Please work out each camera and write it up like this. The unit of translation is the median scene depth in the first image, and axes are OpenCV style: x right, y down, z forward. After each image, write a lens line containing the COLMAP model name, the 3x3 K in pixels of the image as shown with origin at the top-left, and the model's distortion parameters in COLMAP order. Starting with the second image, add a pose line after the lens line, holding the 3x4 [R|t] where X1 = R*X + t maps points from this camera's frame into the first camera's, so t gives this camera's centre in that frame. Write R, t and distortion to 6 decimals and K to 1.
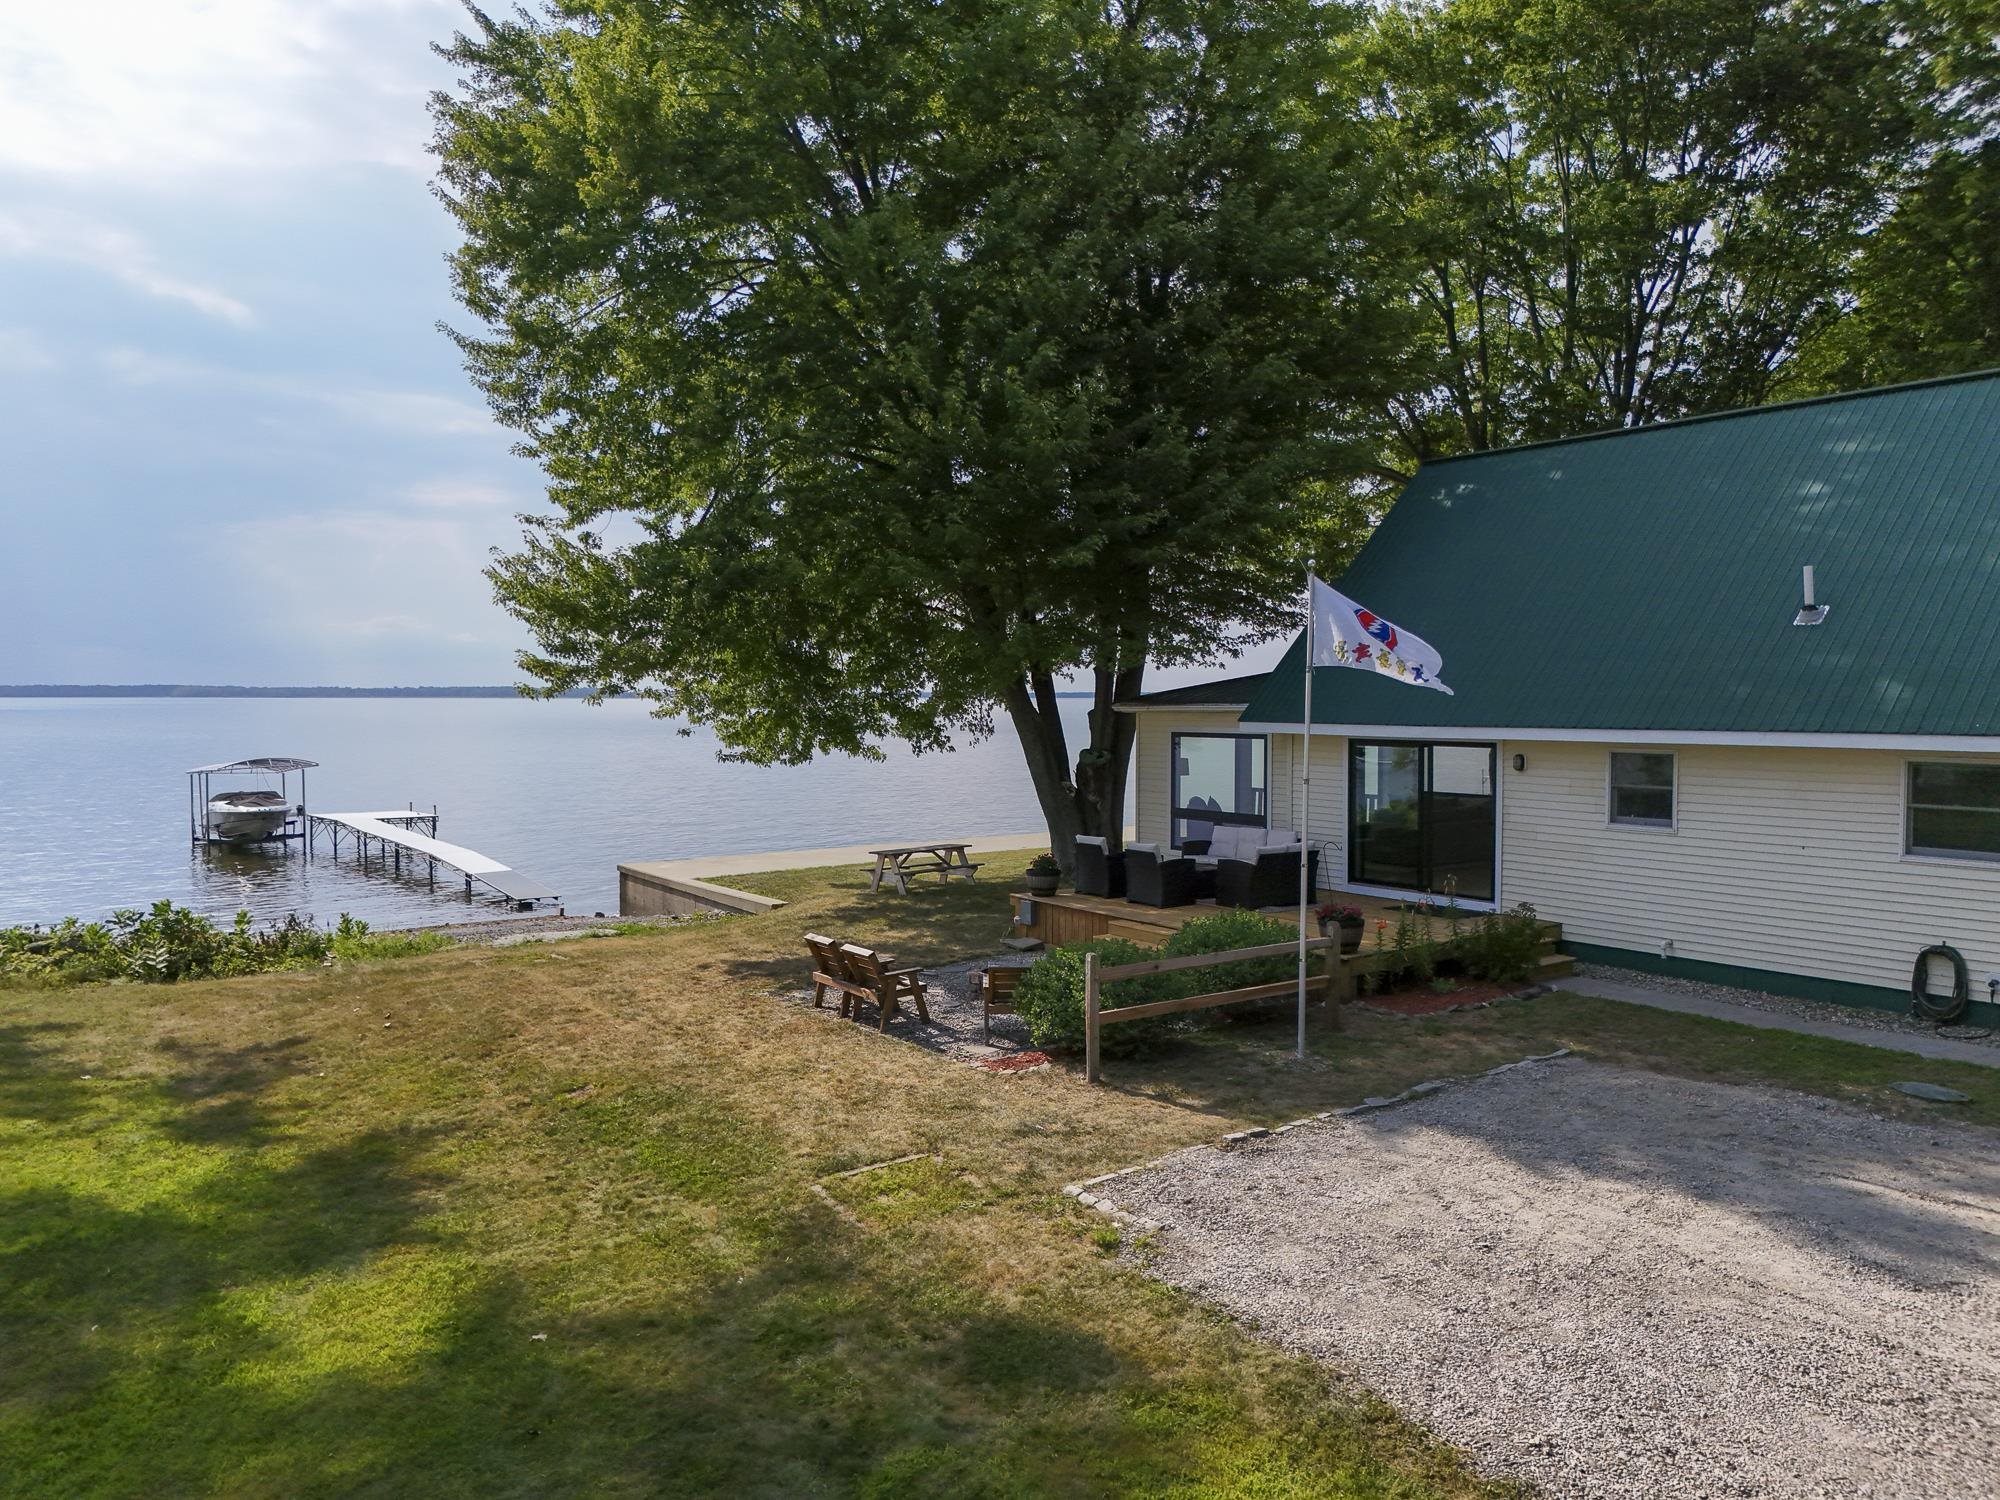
lens RADIAL K [[1459.3, 0, 1003.9], [0, 1459.3, 735.2], [0, 0, 1]] dist [0.072351, -0.075810]
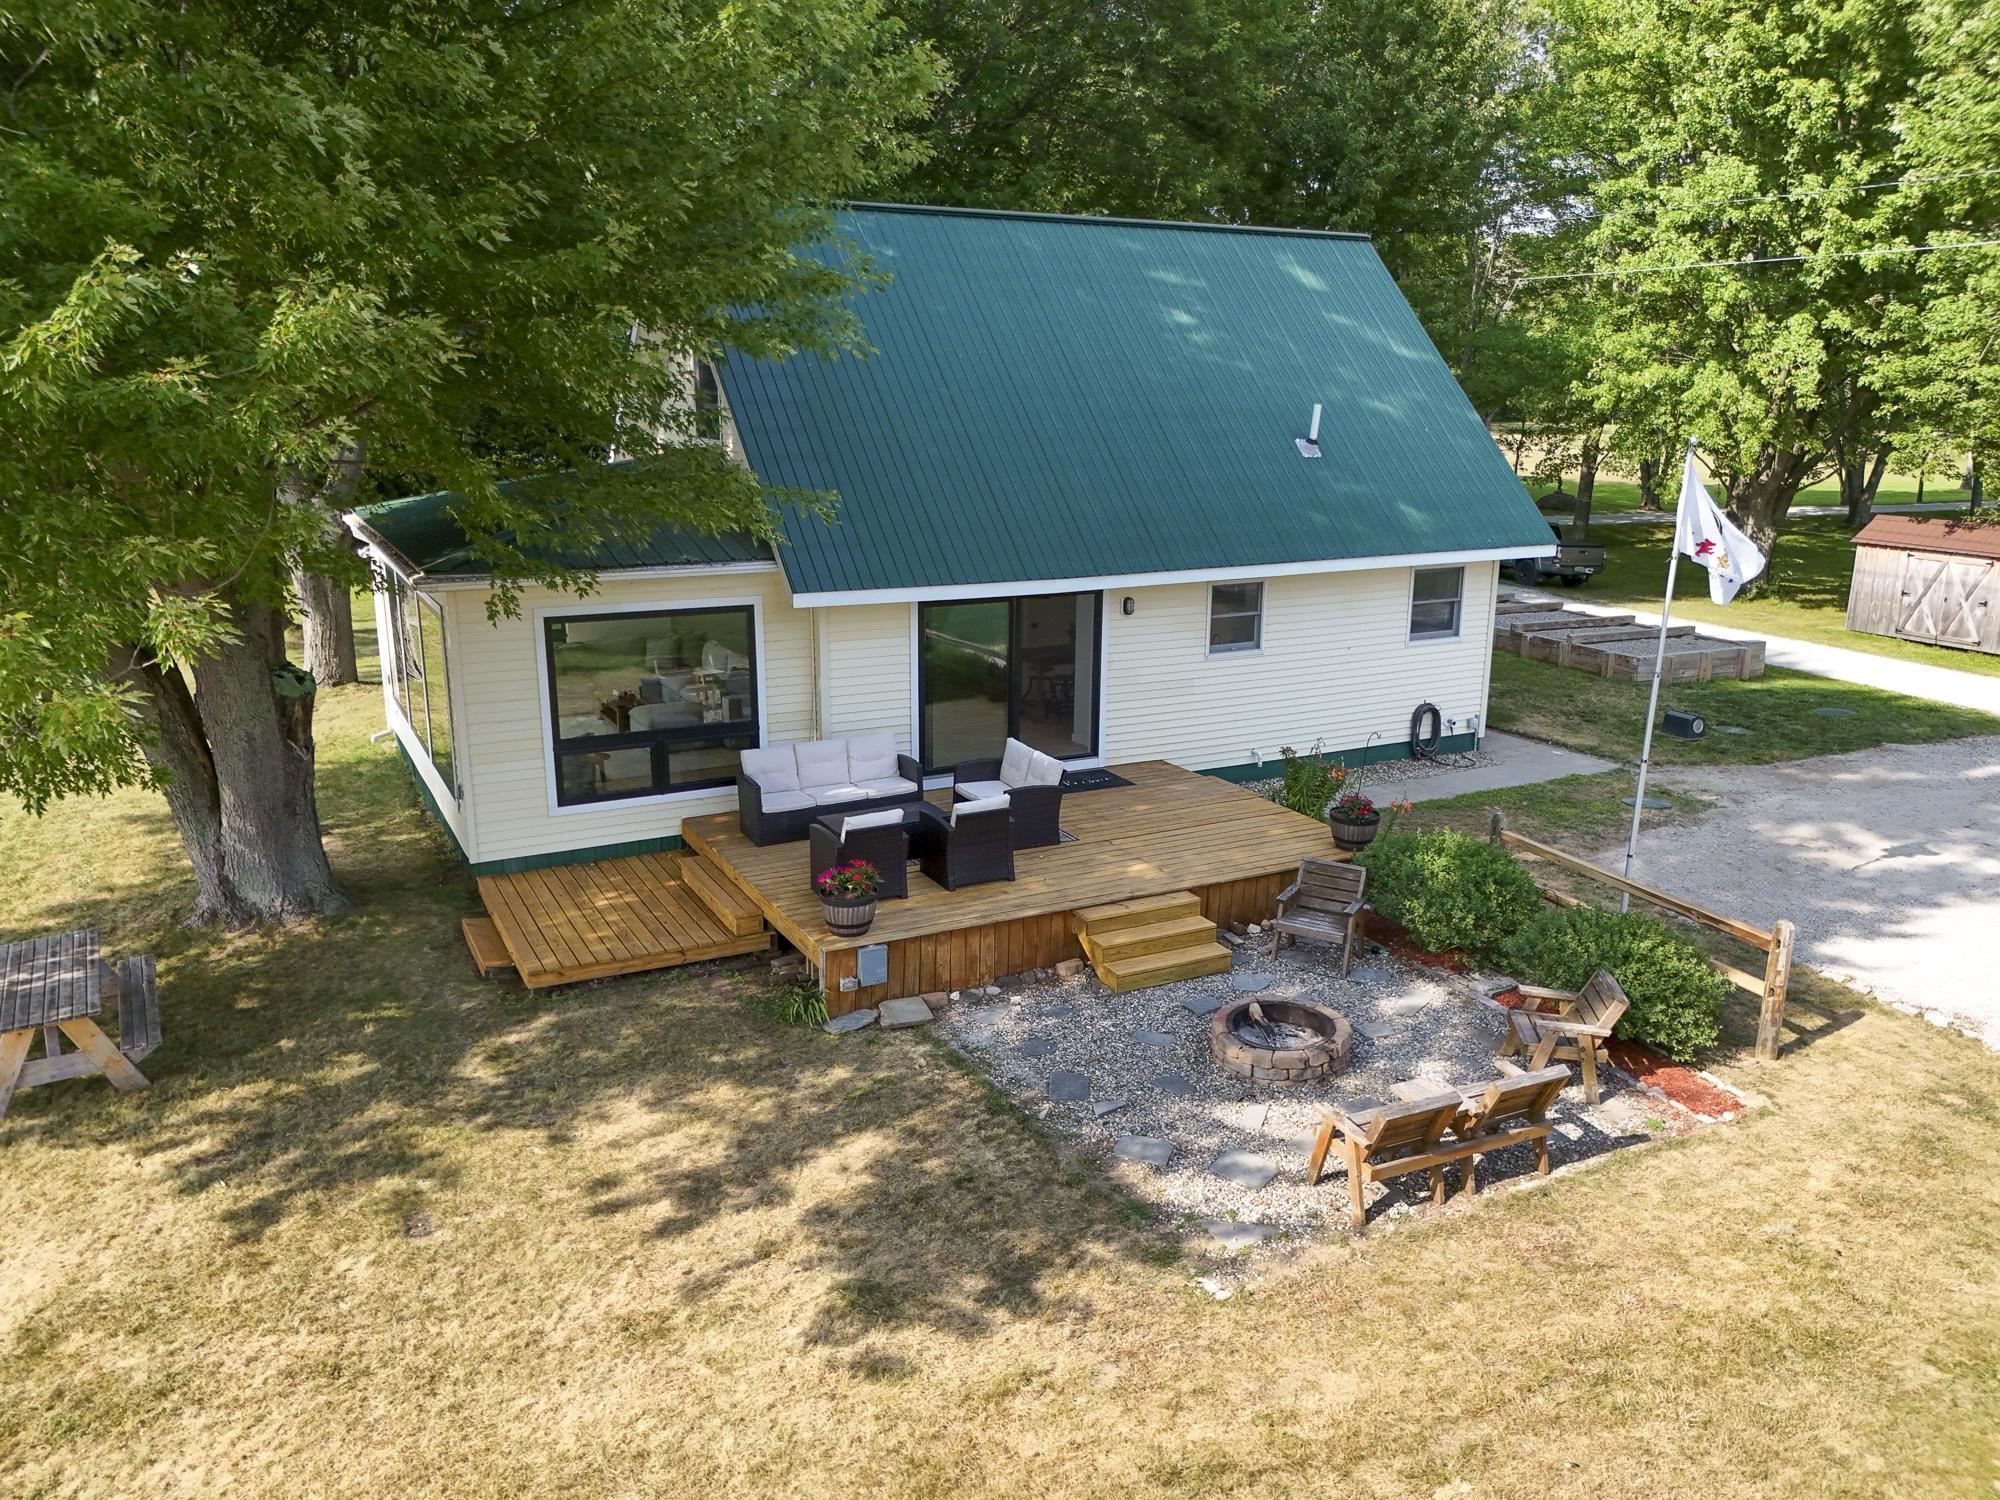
lens RADIAL K [[1514.1, 0, 879.1], [0, 1514.1, 755.2], [0, 0, 1]] dist [0.076948, -0.067493]
pose [[0.150231, -0.240825, 0.958871, -0.753752], [0.022529, 0.970460, 0.240206, -0.151278], [-0.988394, -0.014484, 0.151219, 1.217748]]
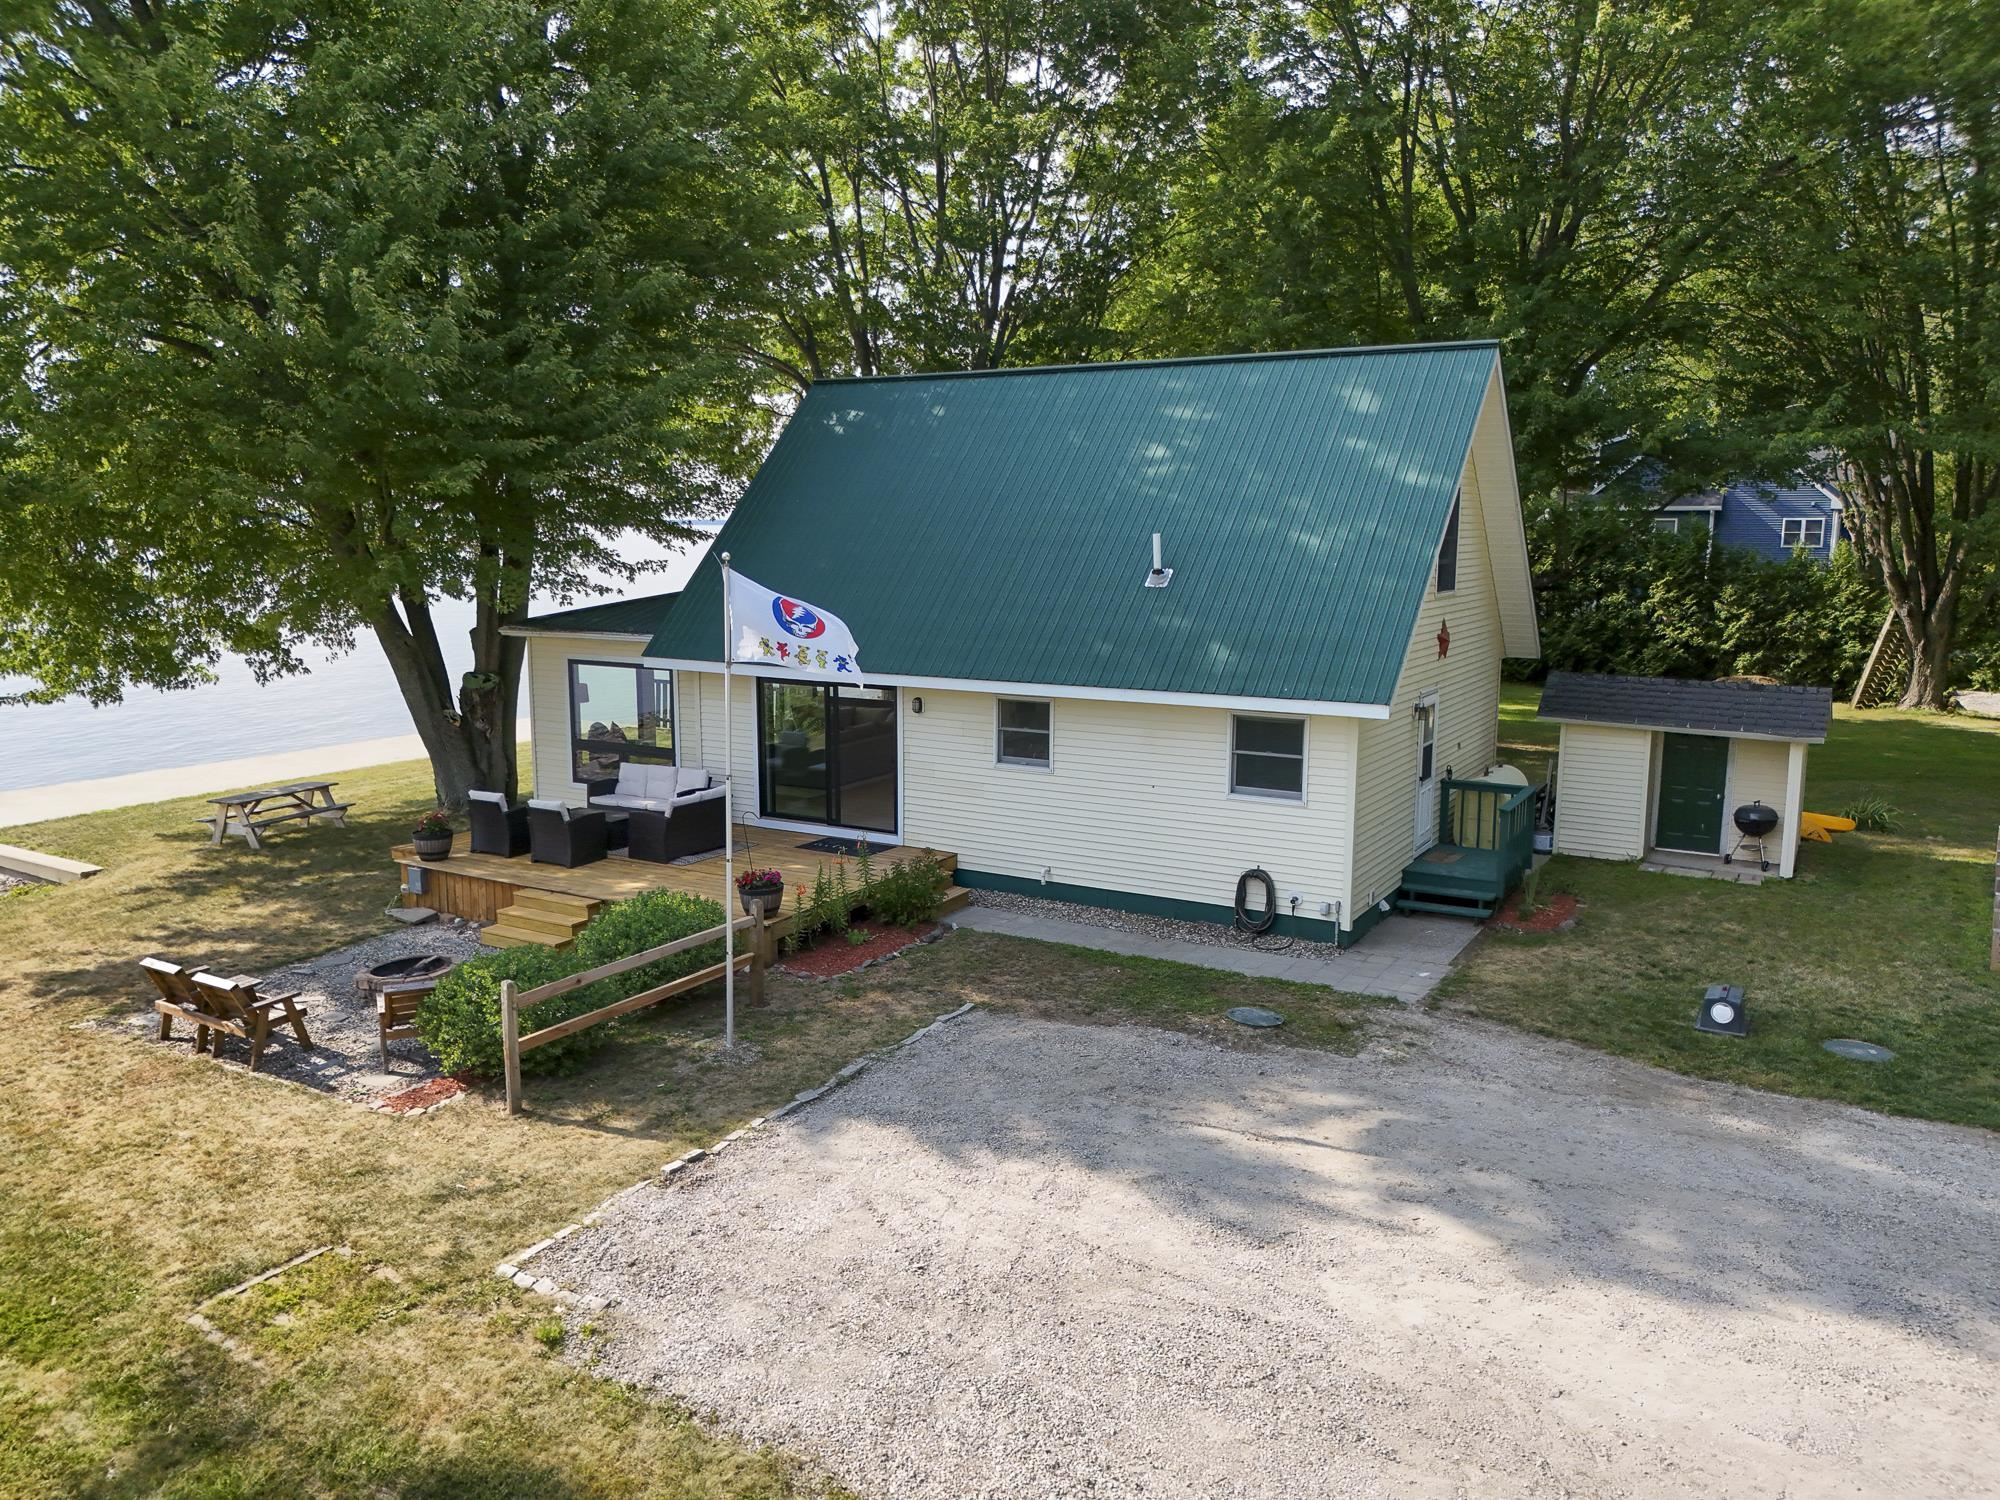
lens RADIAL K [[1459.3, 0, 1003.9], [0, 1459.3, 735.2], [0, 0, 1]] dist [0.072351, -0.075810]
pose [[0.915174, -0.058413, 0.398803, -0.013995], [0.011191, 0.992744, 0.119728, -0.102330], [-0.402903, -0.105109, 0.909187, 0.025754]]
